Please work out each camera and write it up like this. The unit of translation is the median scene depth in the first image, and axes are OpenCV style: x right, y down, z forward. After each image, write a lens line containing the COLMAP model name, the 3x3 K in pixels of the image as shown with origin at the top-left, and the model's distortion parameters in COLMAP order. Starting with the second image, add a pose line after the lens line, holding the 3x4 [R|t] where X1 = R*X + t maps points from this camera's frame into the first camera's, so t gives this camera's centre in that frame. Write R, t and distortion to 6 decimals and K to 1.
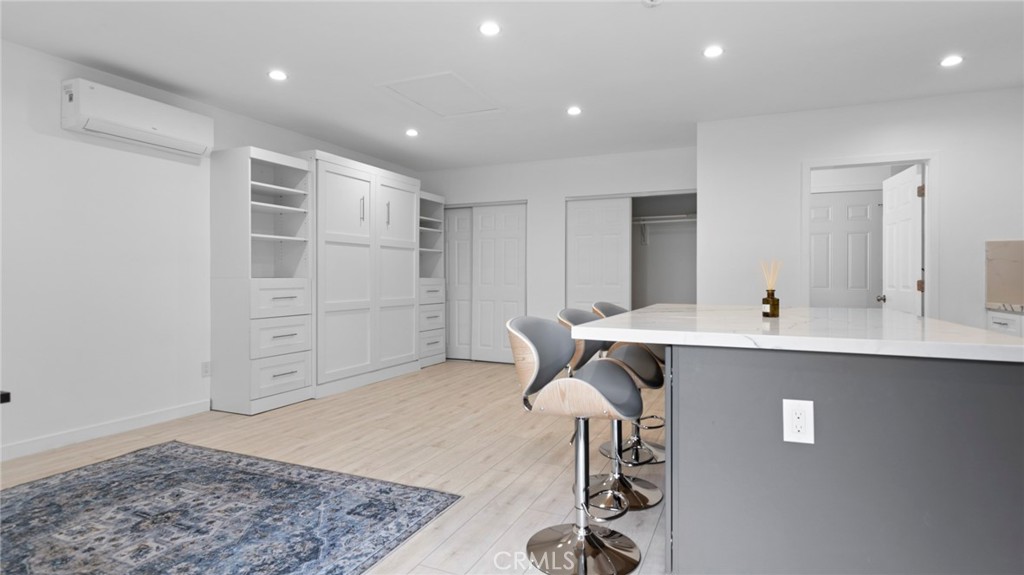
lens RADIAL K [[530.4, 0, 508.6], [0, 530.4, 279.9], [0, 0, 1]] dist [-0.001153, -0.000125]
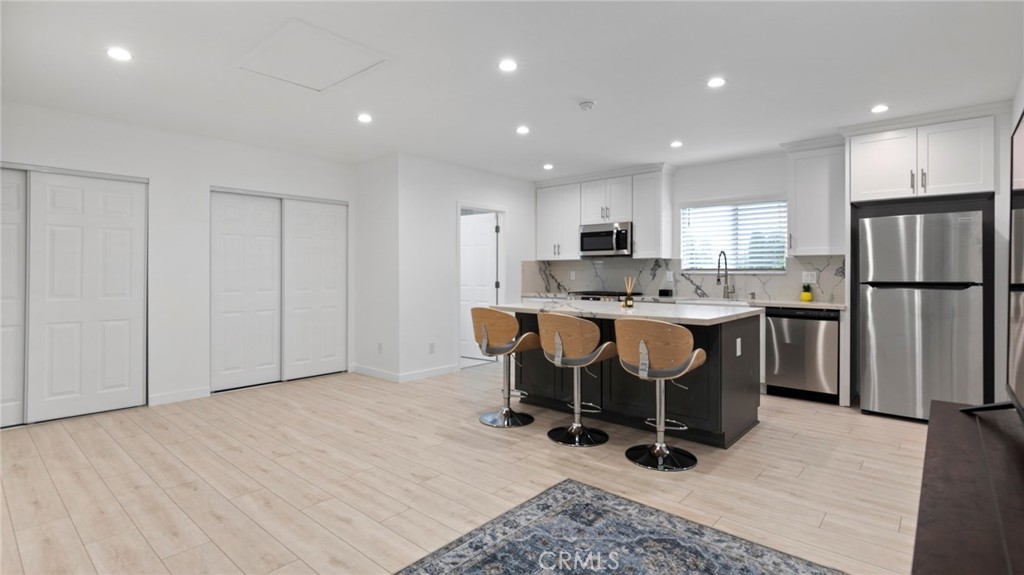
lens RADIAL K [[497.0, 0, 512.6], [0, 497.0, 274.3], [0, 0, 1]] dist [0.001326, 0.000639]
pose [[0.293617, -0.007218, 0.955896, -1.099013], [0.003890, 0.999972, 0.006356, -0.049991], [-0.955915, 0.001852, 0.293637, 0.739947]]
